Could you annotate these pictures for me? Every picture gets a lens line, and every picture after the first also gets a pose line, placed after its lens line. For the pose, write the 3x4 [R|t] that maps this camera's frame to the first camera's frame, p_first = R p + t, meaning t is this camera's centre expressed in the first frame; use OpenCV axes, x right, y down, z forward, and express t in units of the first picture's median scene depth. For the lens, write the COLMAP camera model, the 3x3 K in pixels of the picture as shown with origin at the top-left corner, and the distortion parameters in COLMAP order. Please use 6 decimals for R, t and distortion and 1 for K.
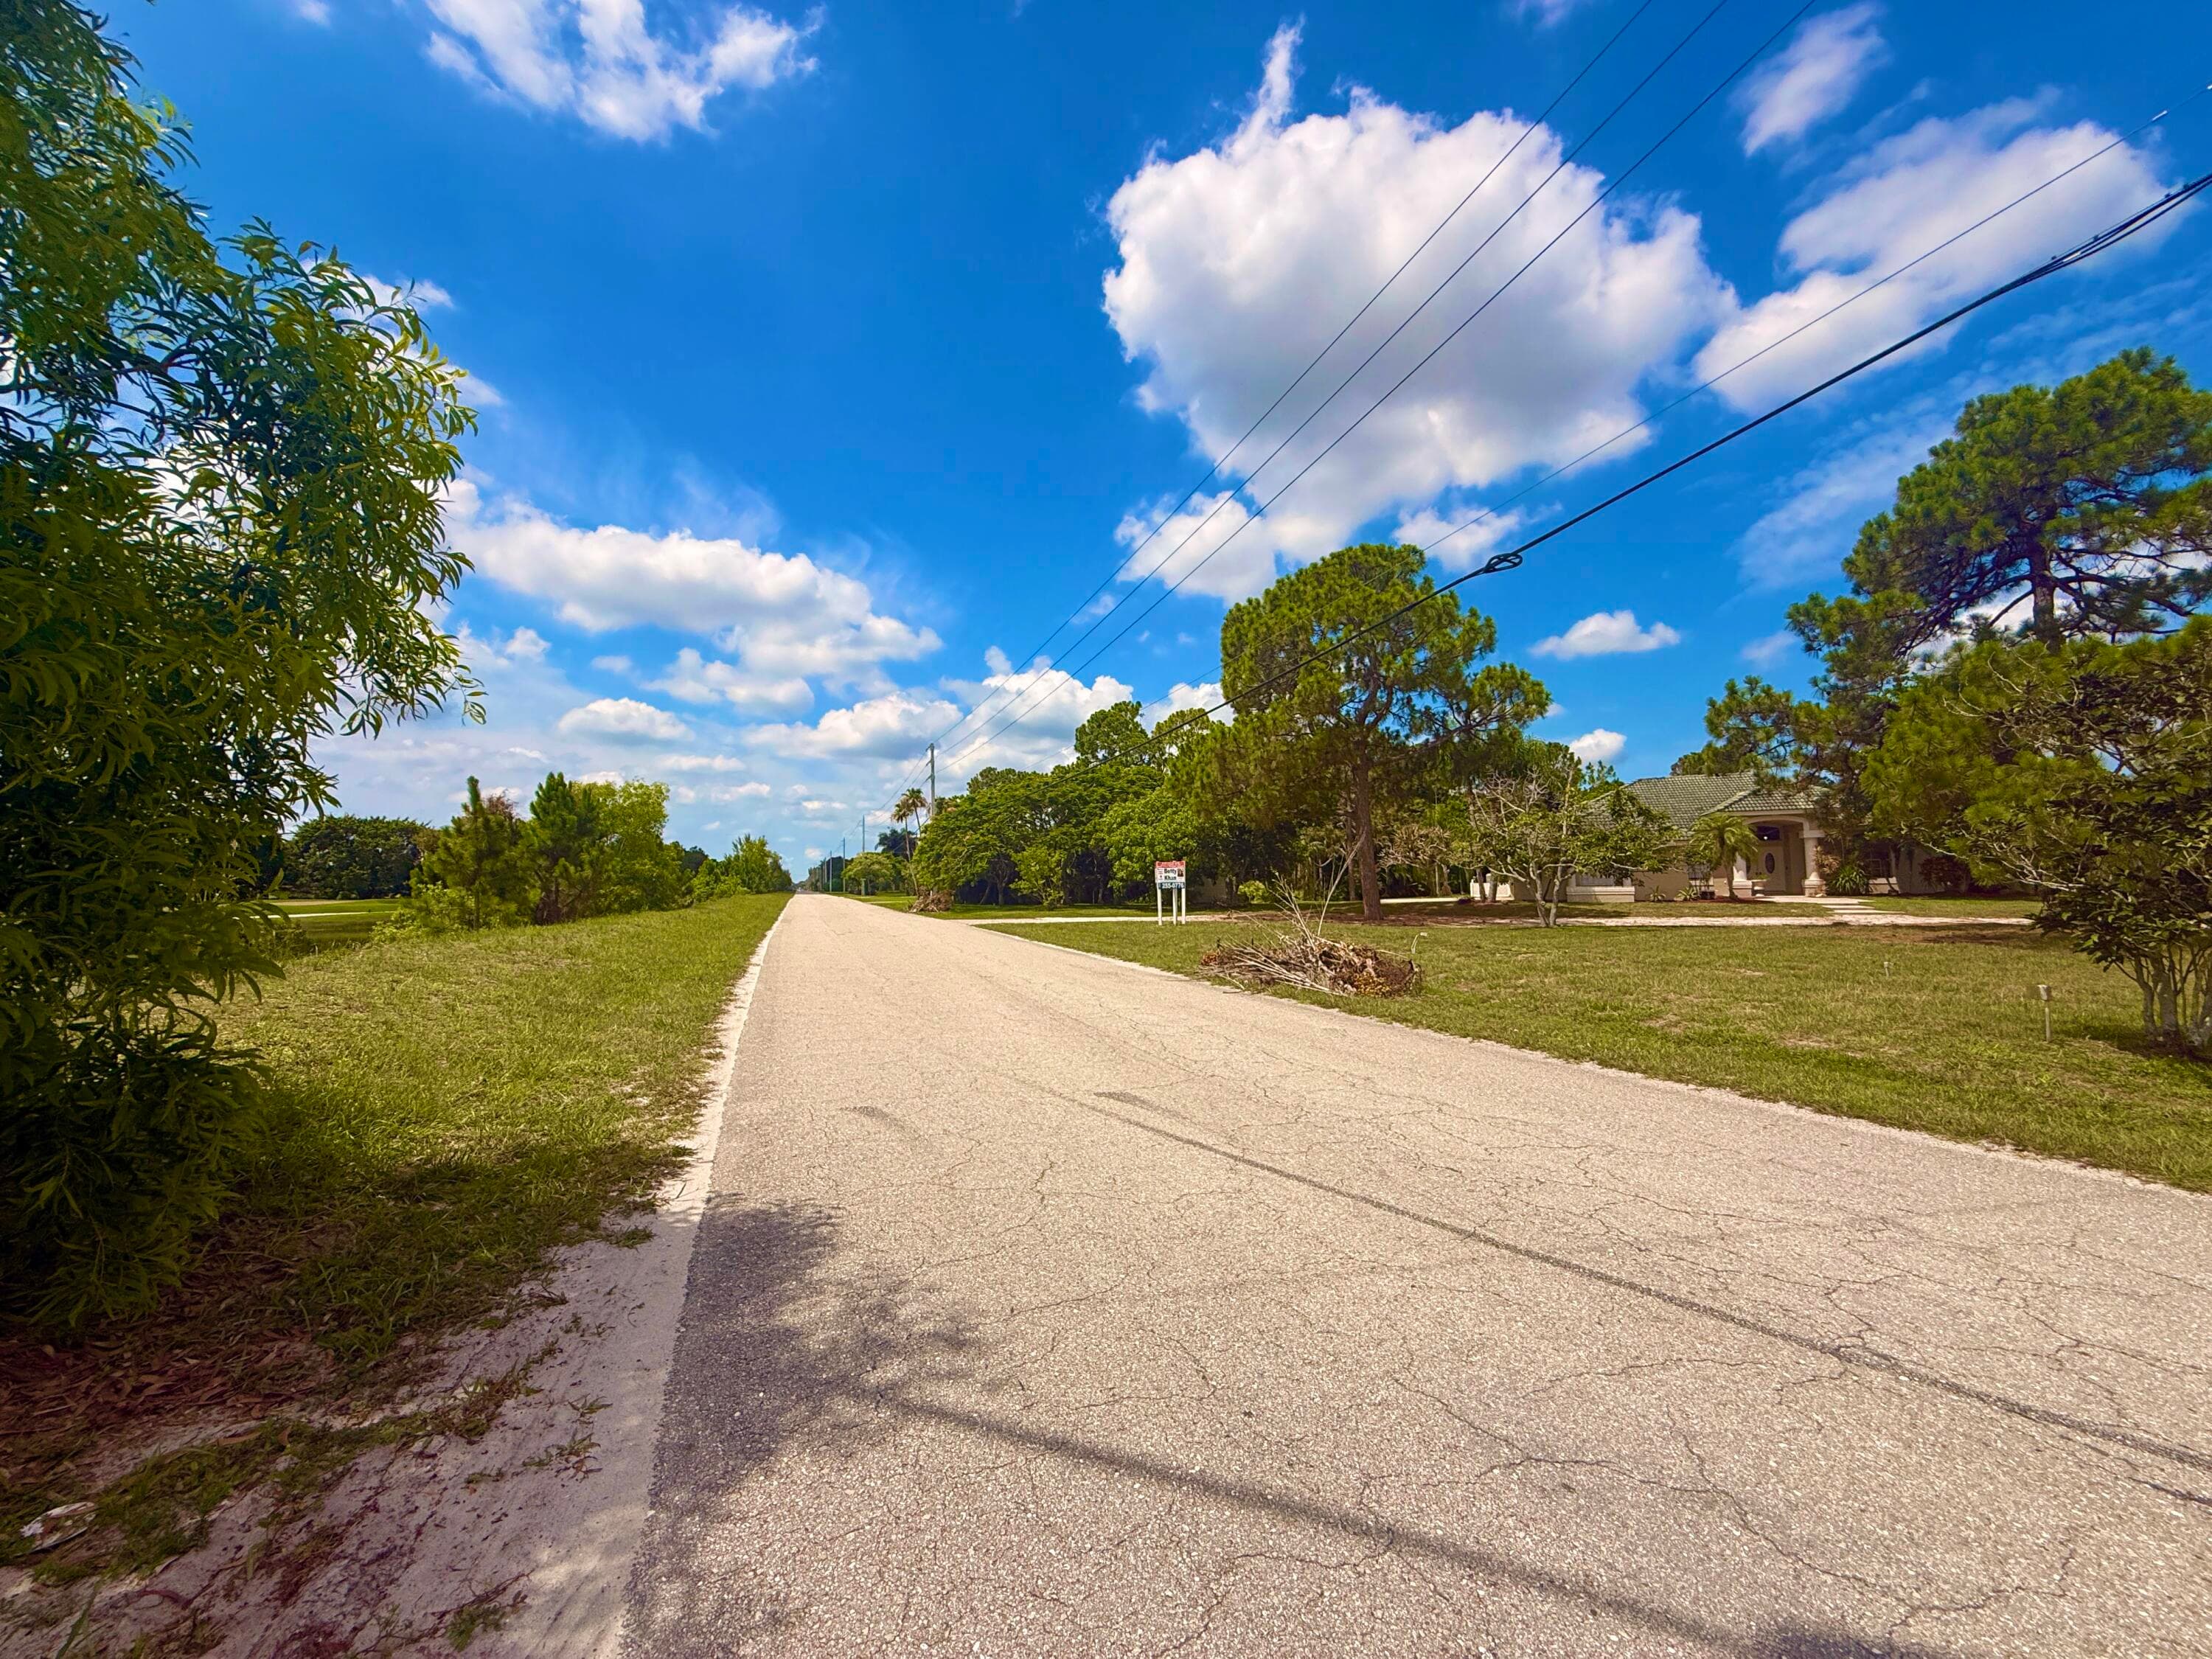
lens RADIAL K [[906.6, 0, 1085.6], [0, 906.6, 812.5], [0, 0, 1]] dist [-0.013047, 0.001085]
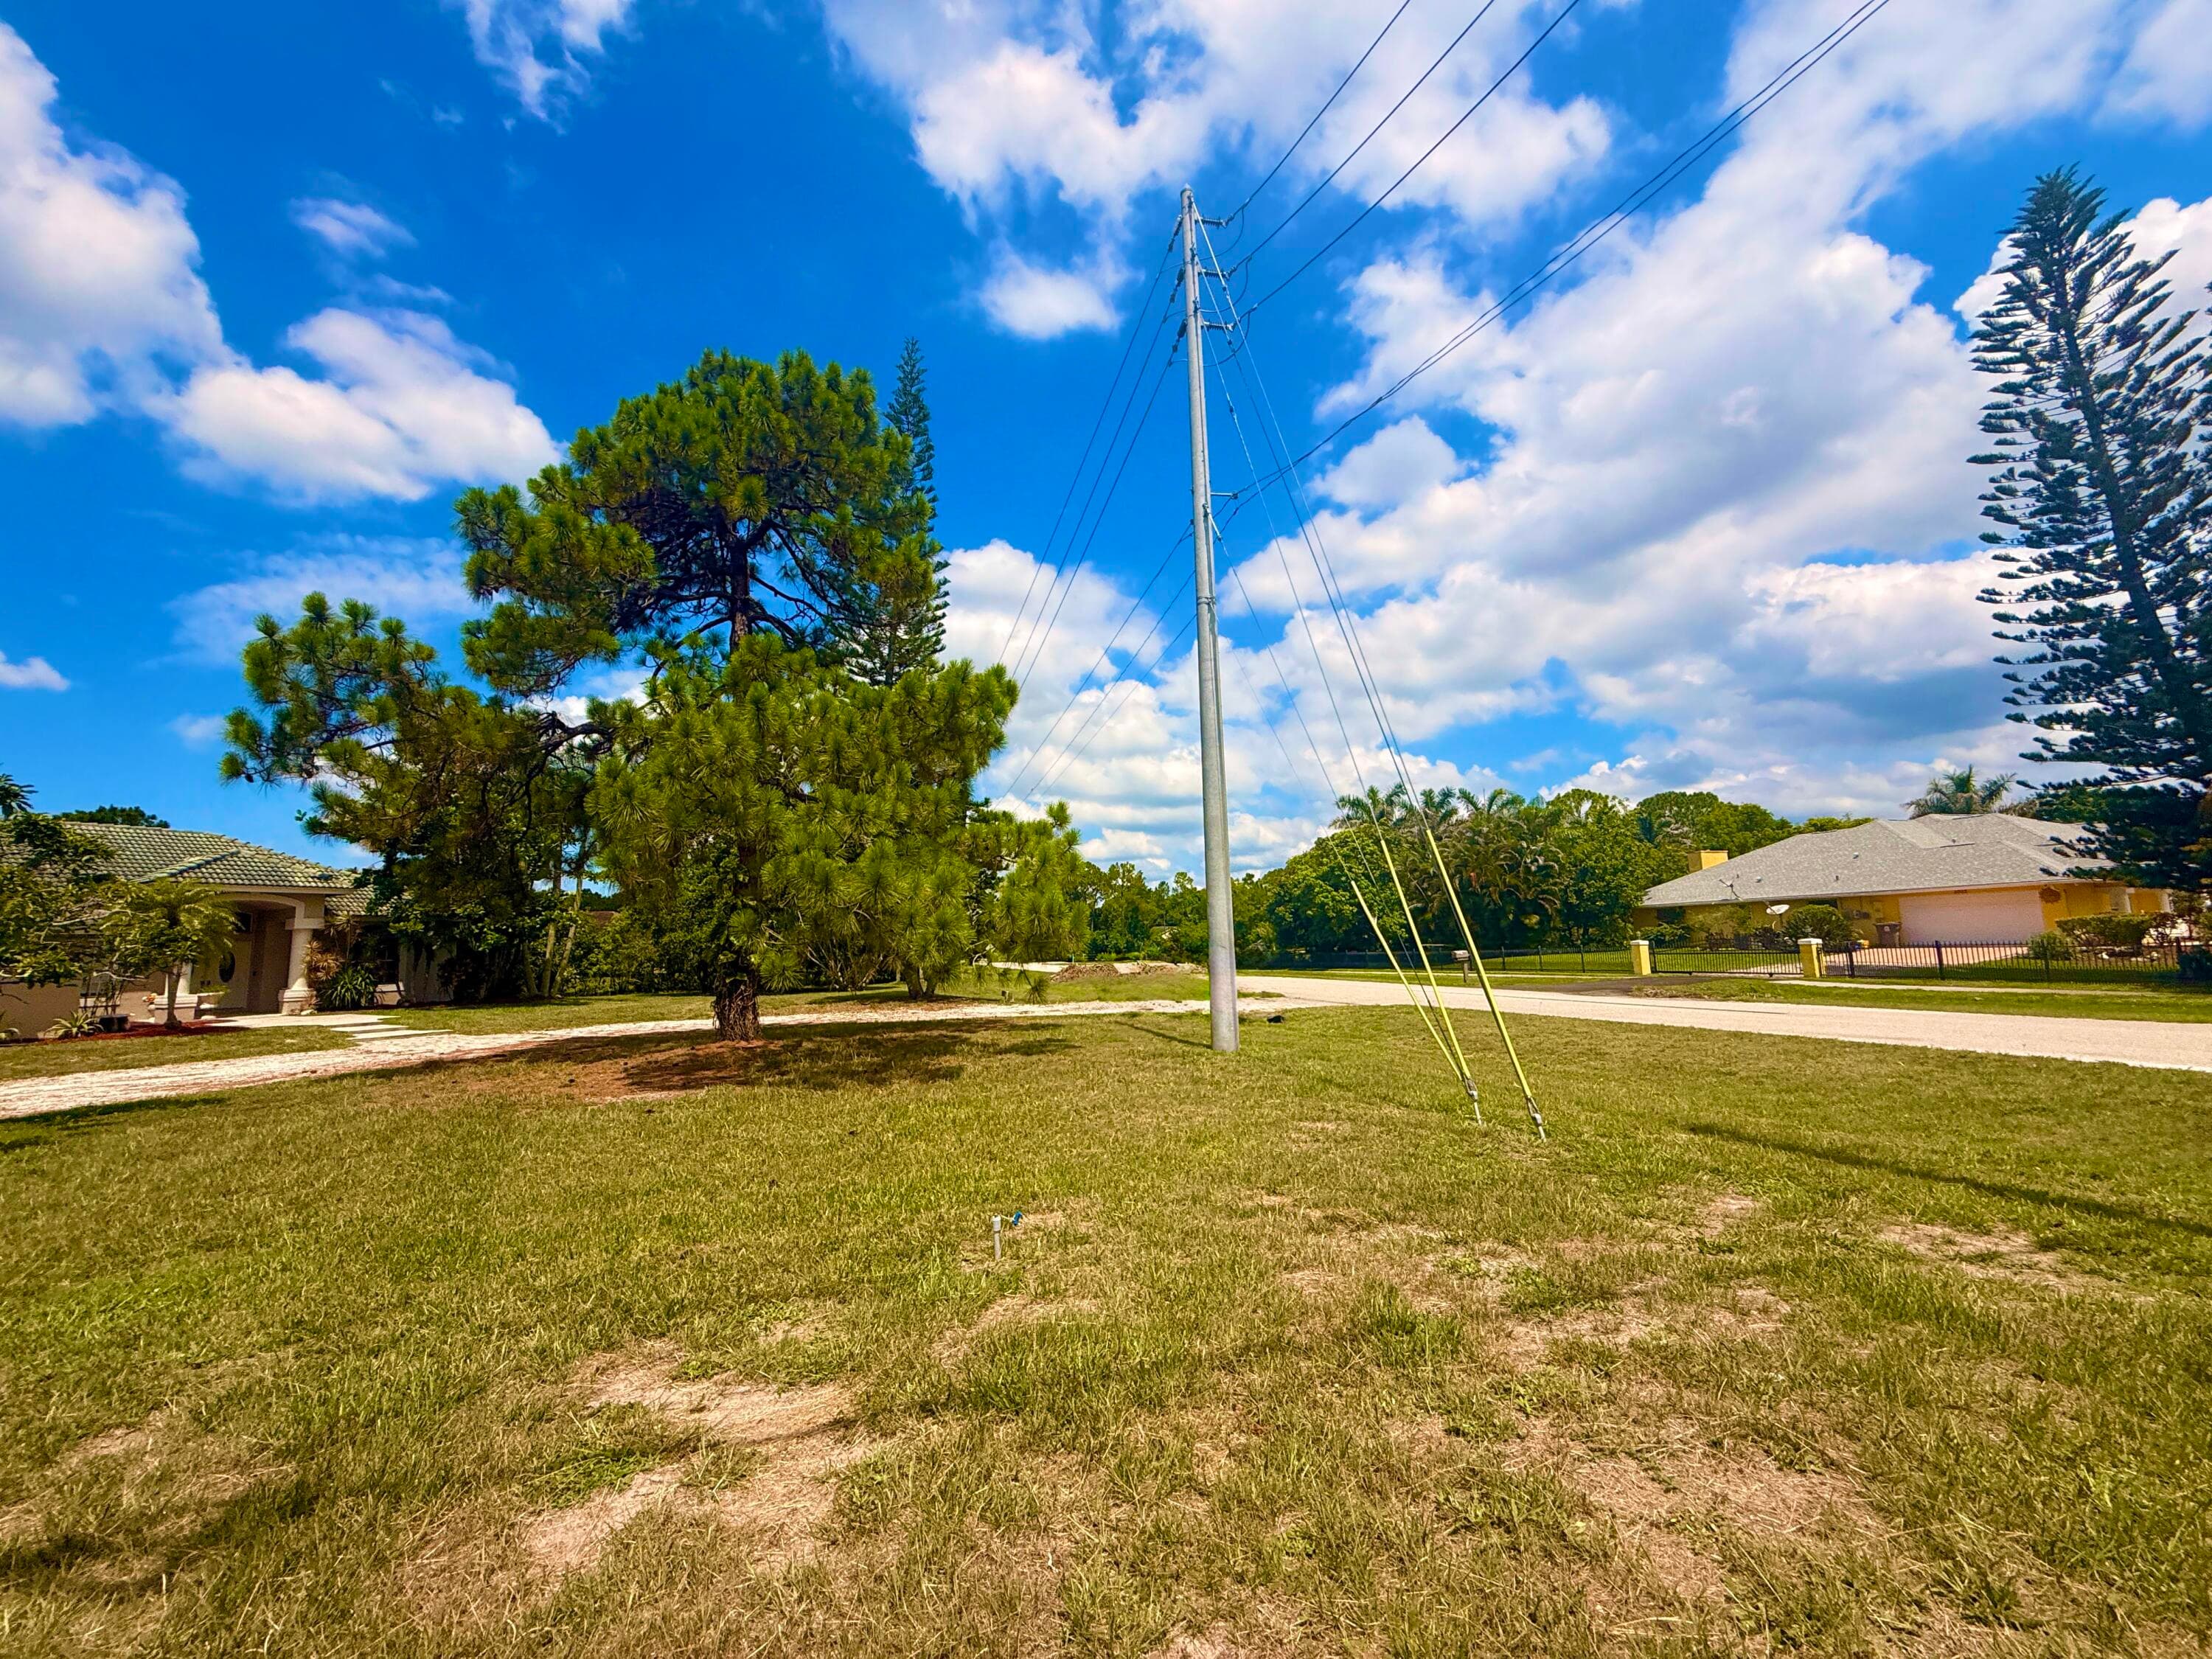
lens RADIAL K [[881.5, 0, 1092.6], [0, 881.5, 824.7], [0, 0, 1]] dist [-0.000269, 0.000614]
pose [[0.108715, 0.147573, 0.983058, 0.143695], [-0.041336, 0.988735, -0.143854, 0.016691], [-0.993213, -0.024997, 0.113591, 0.247098]]
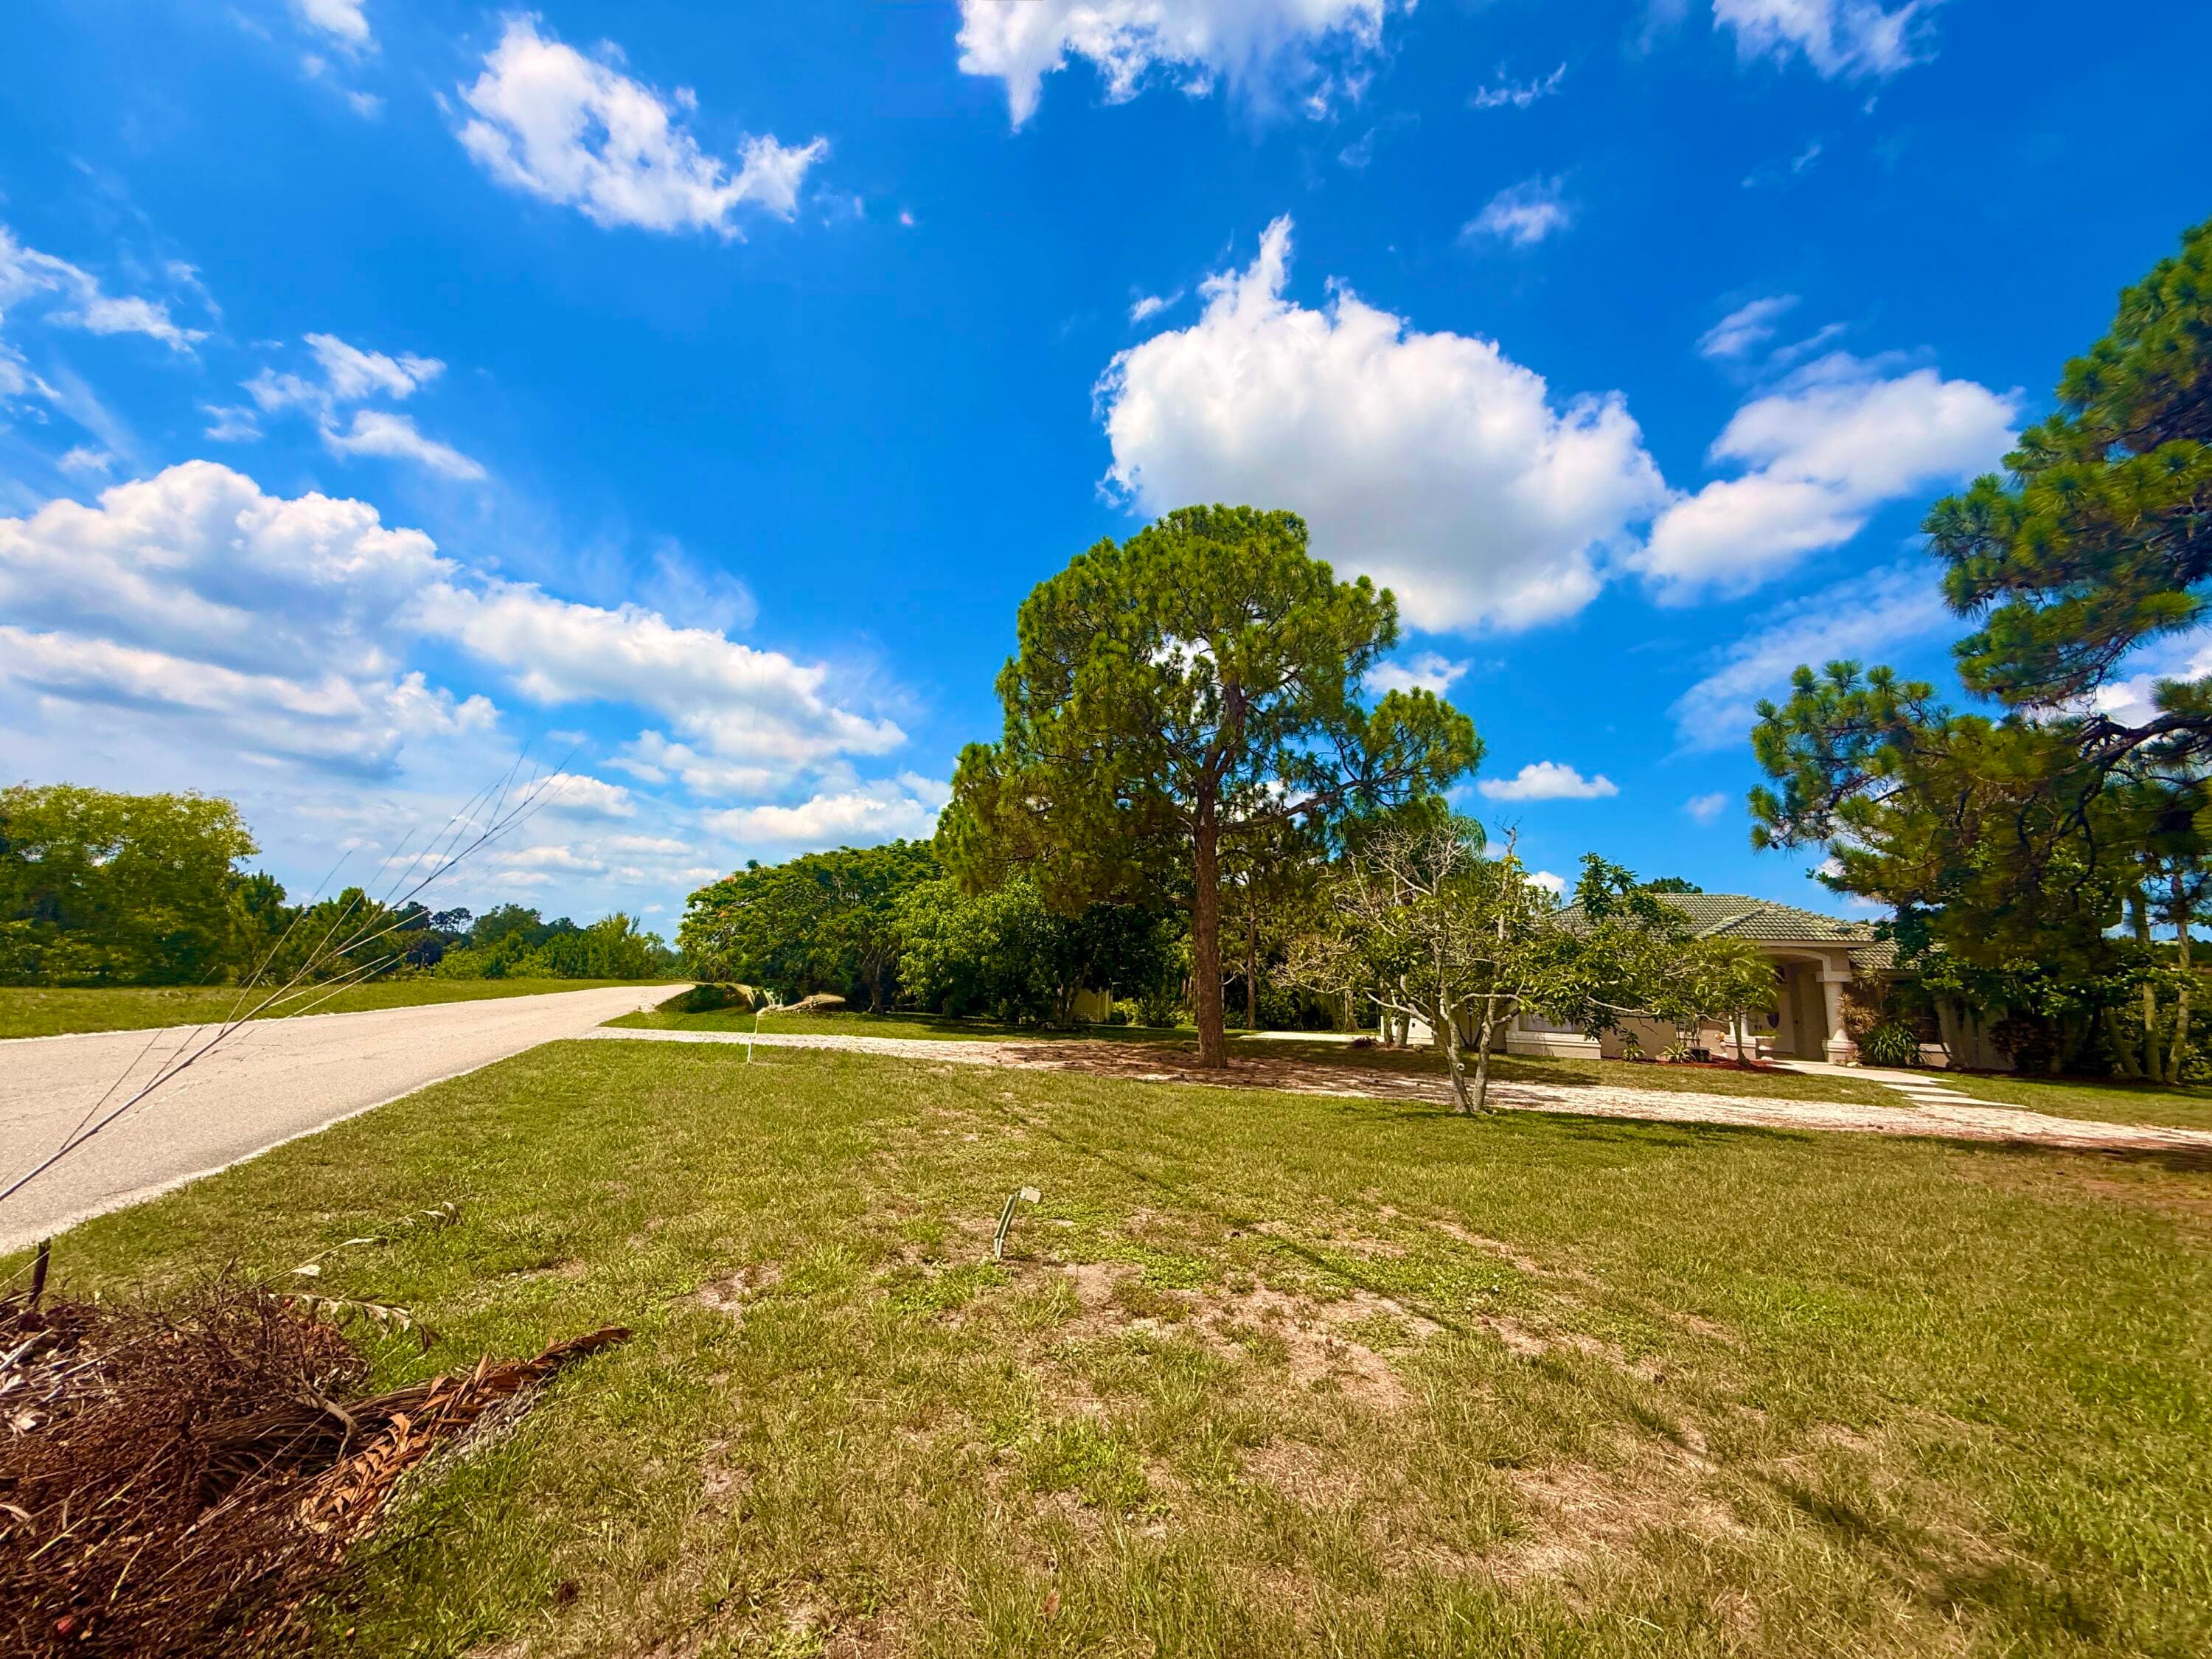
lens RADIAL K [[881.5, 0, 1107.6], [0, 881.5, 827.0], [0, 0, 1]] dist [-0.000269, 0.000614]
pose [[0.996249, 0.069214, 0.051935, 0.136717], [-0.063108, 0.991792, -0.111199, 0.016049], [-0.059206, 0.107504, 0.992440, 0.248465]]
